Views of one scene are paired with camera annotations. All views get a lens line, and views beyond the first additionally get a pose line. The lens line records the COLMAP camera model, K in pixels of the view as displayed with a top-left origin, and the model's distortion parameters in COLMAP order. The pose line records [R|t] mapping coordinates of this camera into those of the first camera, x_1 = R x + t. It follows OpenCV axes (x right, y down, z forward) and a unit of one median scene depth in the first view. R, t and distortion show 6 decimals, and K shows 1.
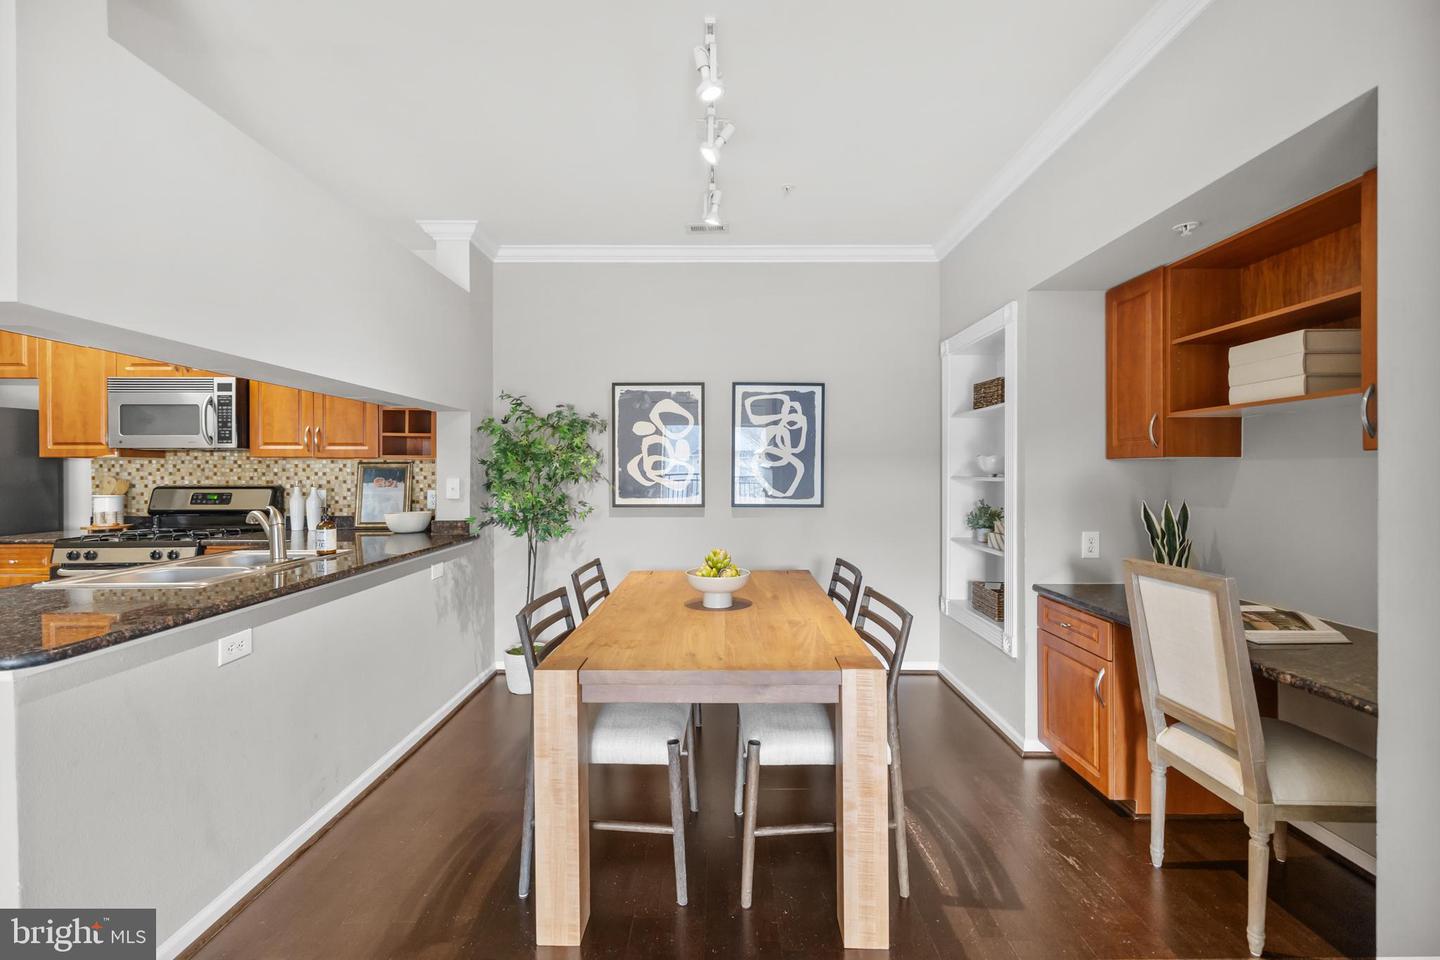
lens RADIAL K [[609.6, 0, 722.1], [0, 609.6, 473.5], [0, 0, 1]] dist [0.001295, -0.000111]
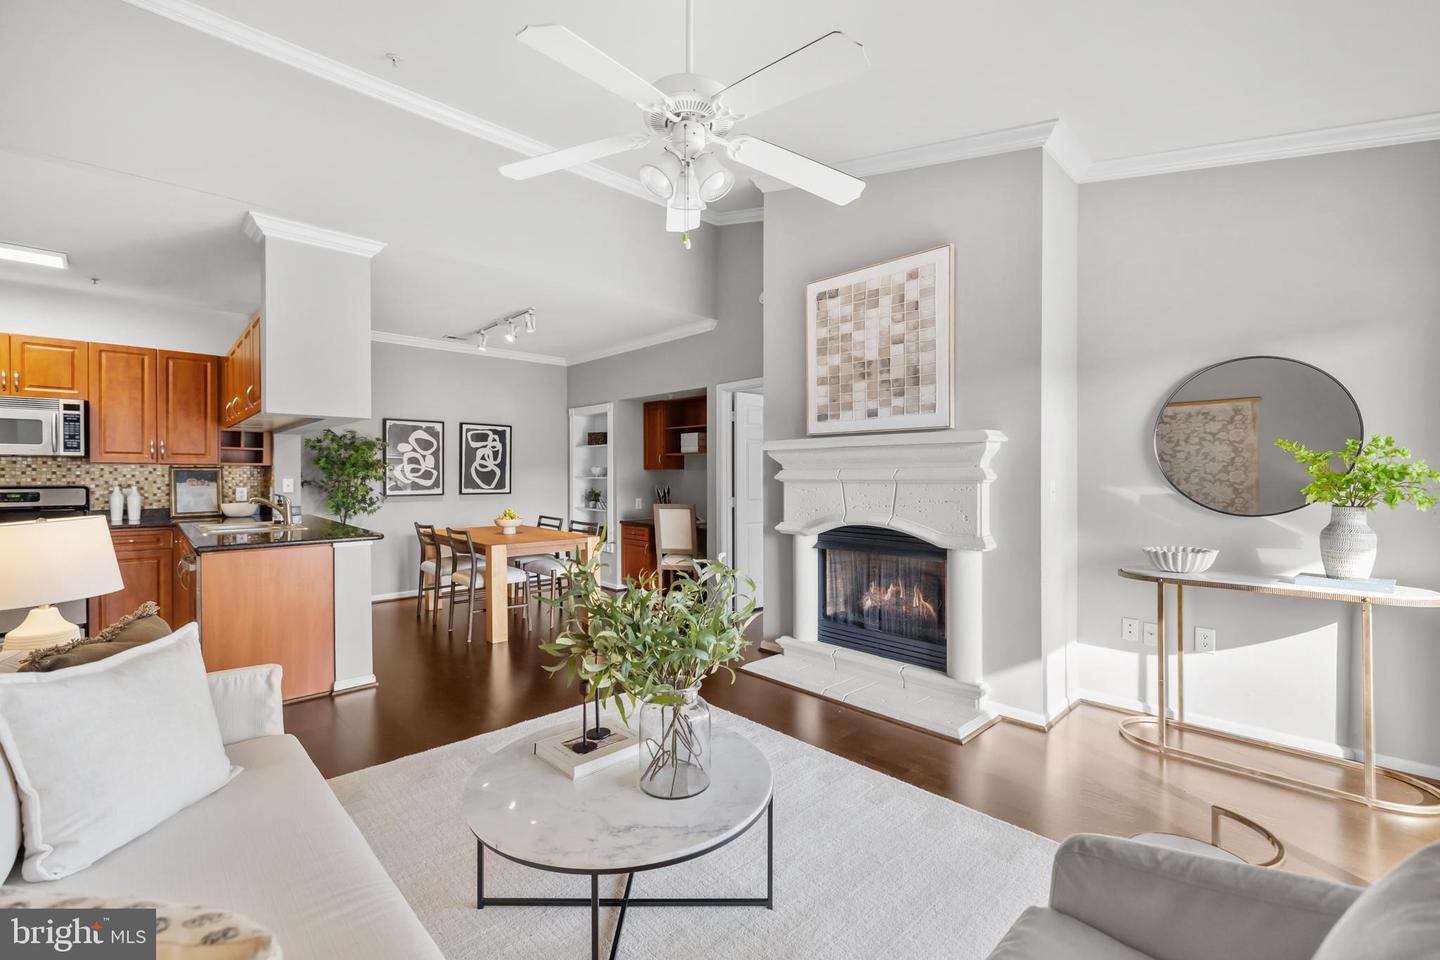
lens RADIAL K [[606.4, 0, 714.8], [0, 606.4, 477.8], [0, 0, 1]] dist [0.001162, 0.000078]
pose [[0.730900, -0.003994, 0.682473, -0.636593], [0.000588, 0.999986, 0.005222, -0.001357], [-0.682485, -0.003416, 0.730892, -0.755514]]
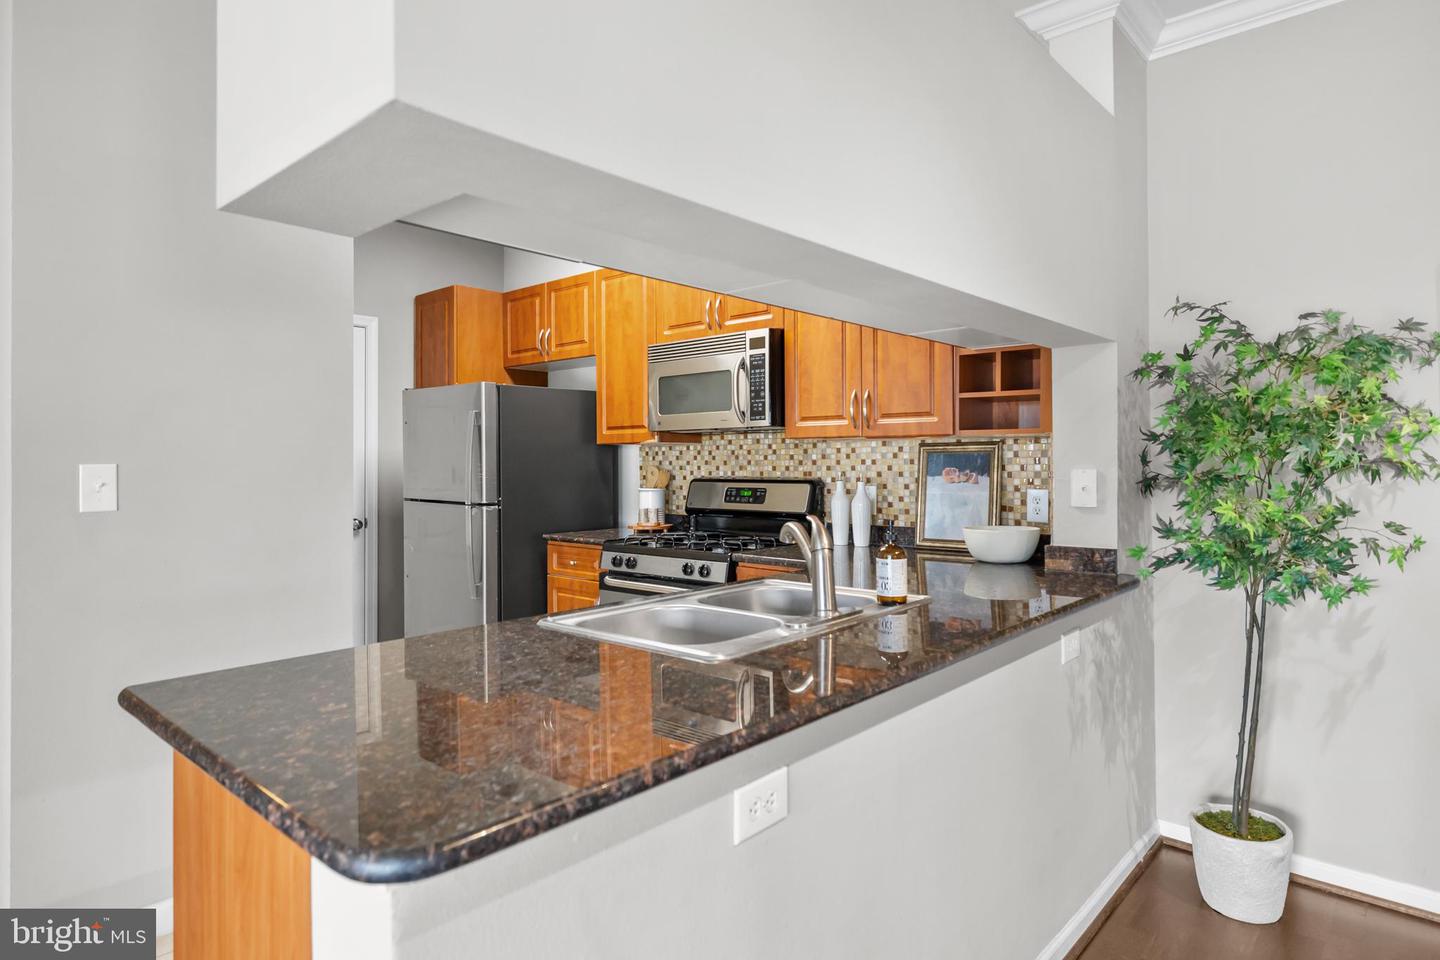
lens RADIAL K [[816.8, 0, 714.9], [0, 816.8, 460.9], [0, 0, 1]] dist [0.000543, 0.000534]
pose [[0.734012, -0.004810, -0.679119, -0.174579], [0.003348, 0.999988, -0.003465, 0.001892], [0.679128, 0.000269, 0.734020, 0.228317]]
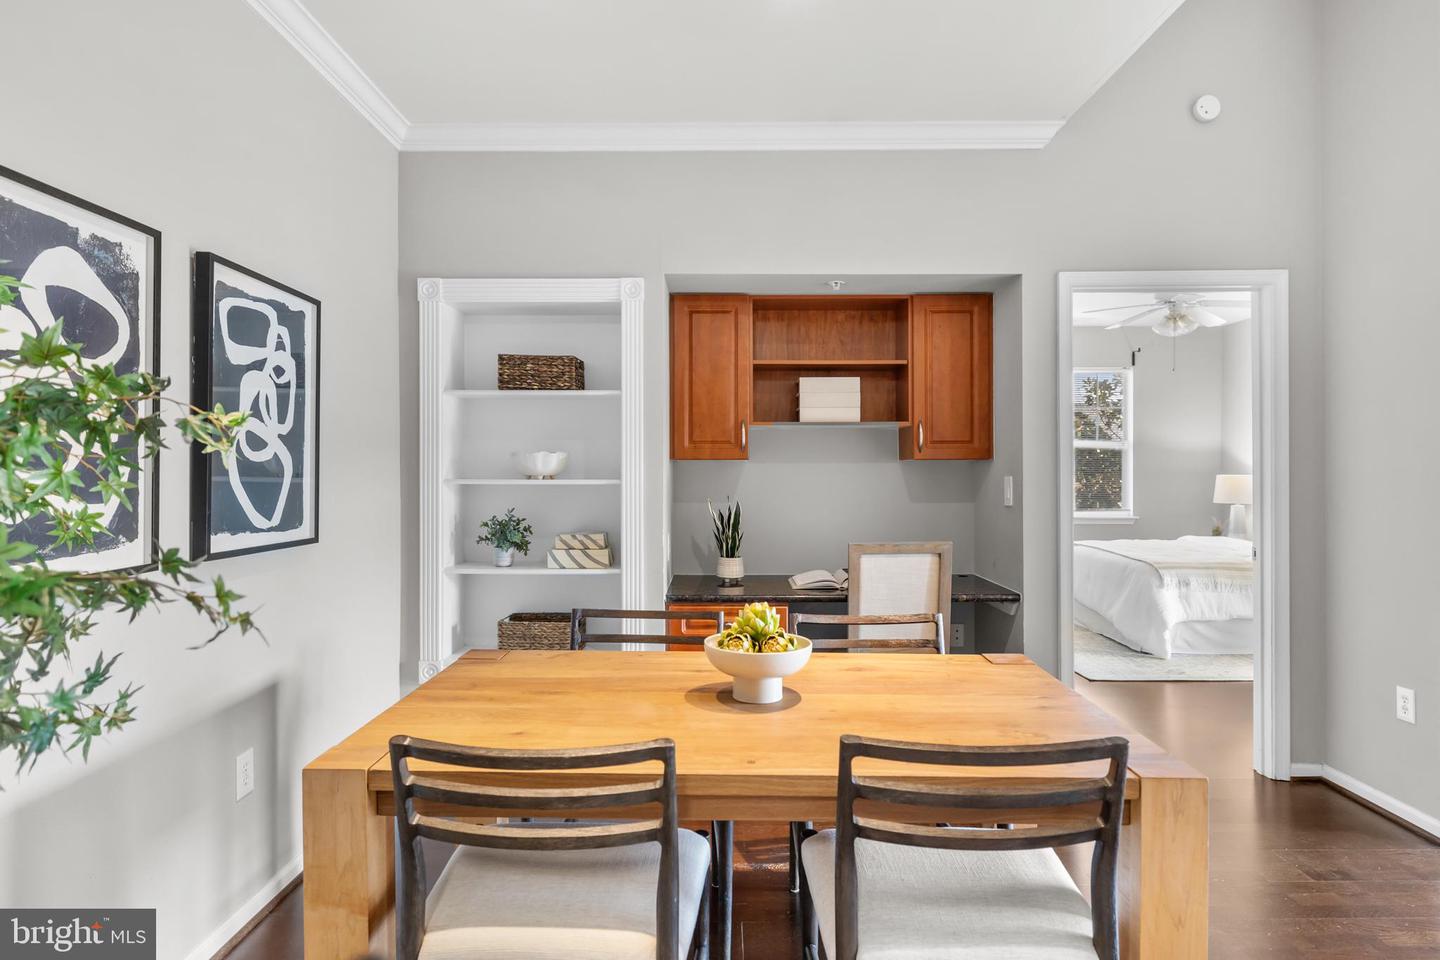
lens RADIAL K [[816.8, 0, 714.9], [0, 816.8, 460.9], [0, 0, 1]] dist [0.000543, 0.000534]
pose [[0.012885, 0.011692, 0.999849, -0.522650], [0.002768, 0.999927, -0.011728, -0.004221], [-0.999913, 0.002918, 0.012851, 0.665292]]
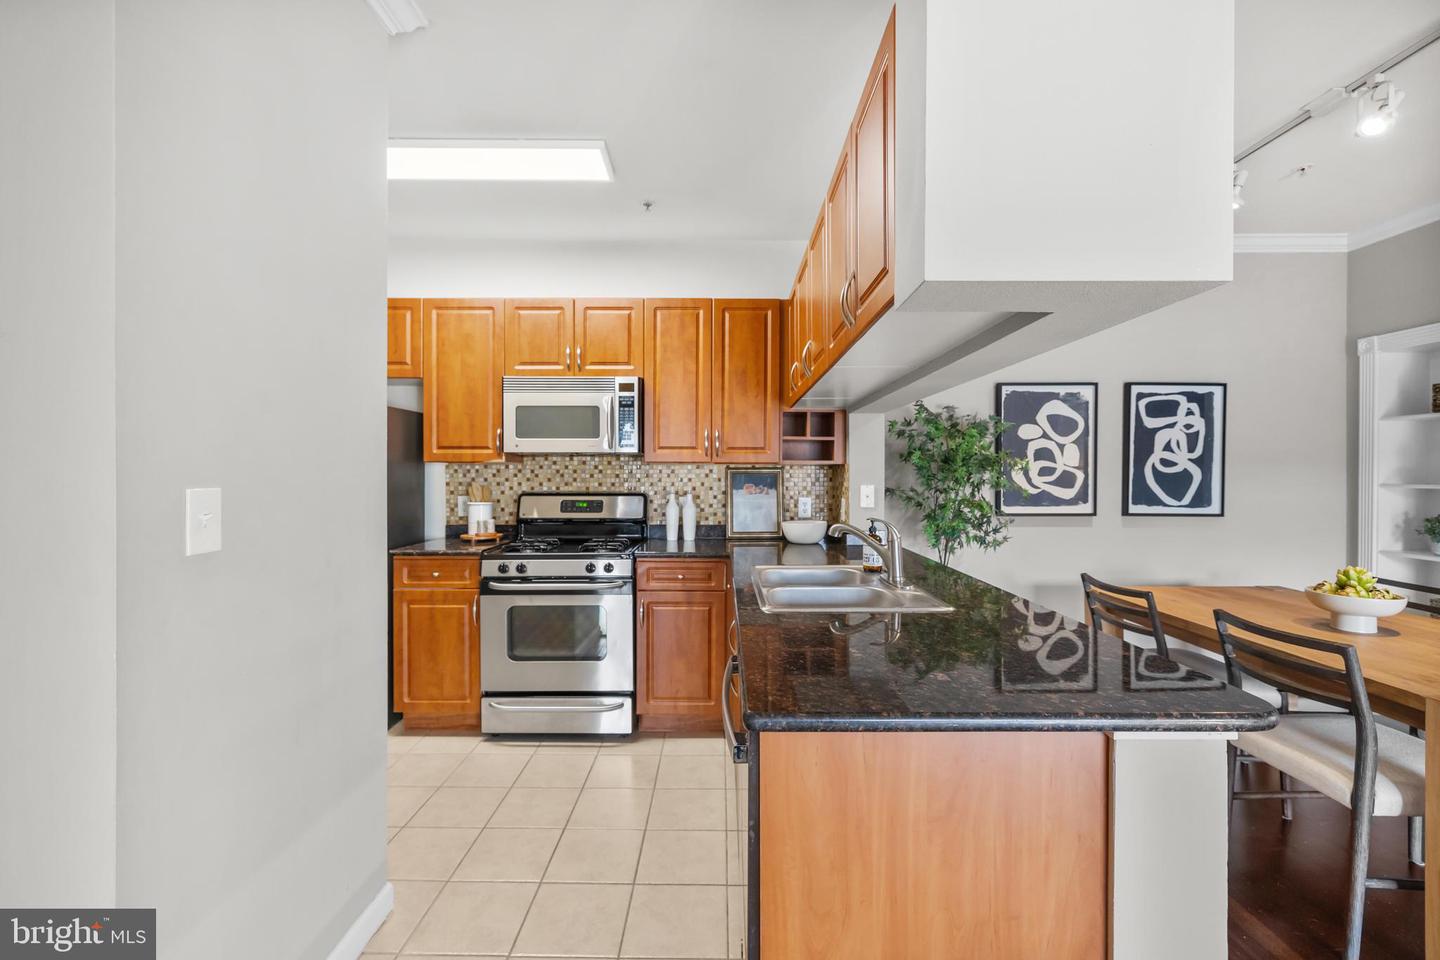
lens RADIAL K [[617.4, 0, 722.4], [0, 617.4, 477.3], [0, 0, 1]] dist [-0.000132, 0.000421]
pose [[0.999944, 0.001550, -0.010514, -0.597830], [-0.001532, 0.999997, 0.001766, -0.005224], [0.010516, -0.001750, 0.999943, 0.049861]]
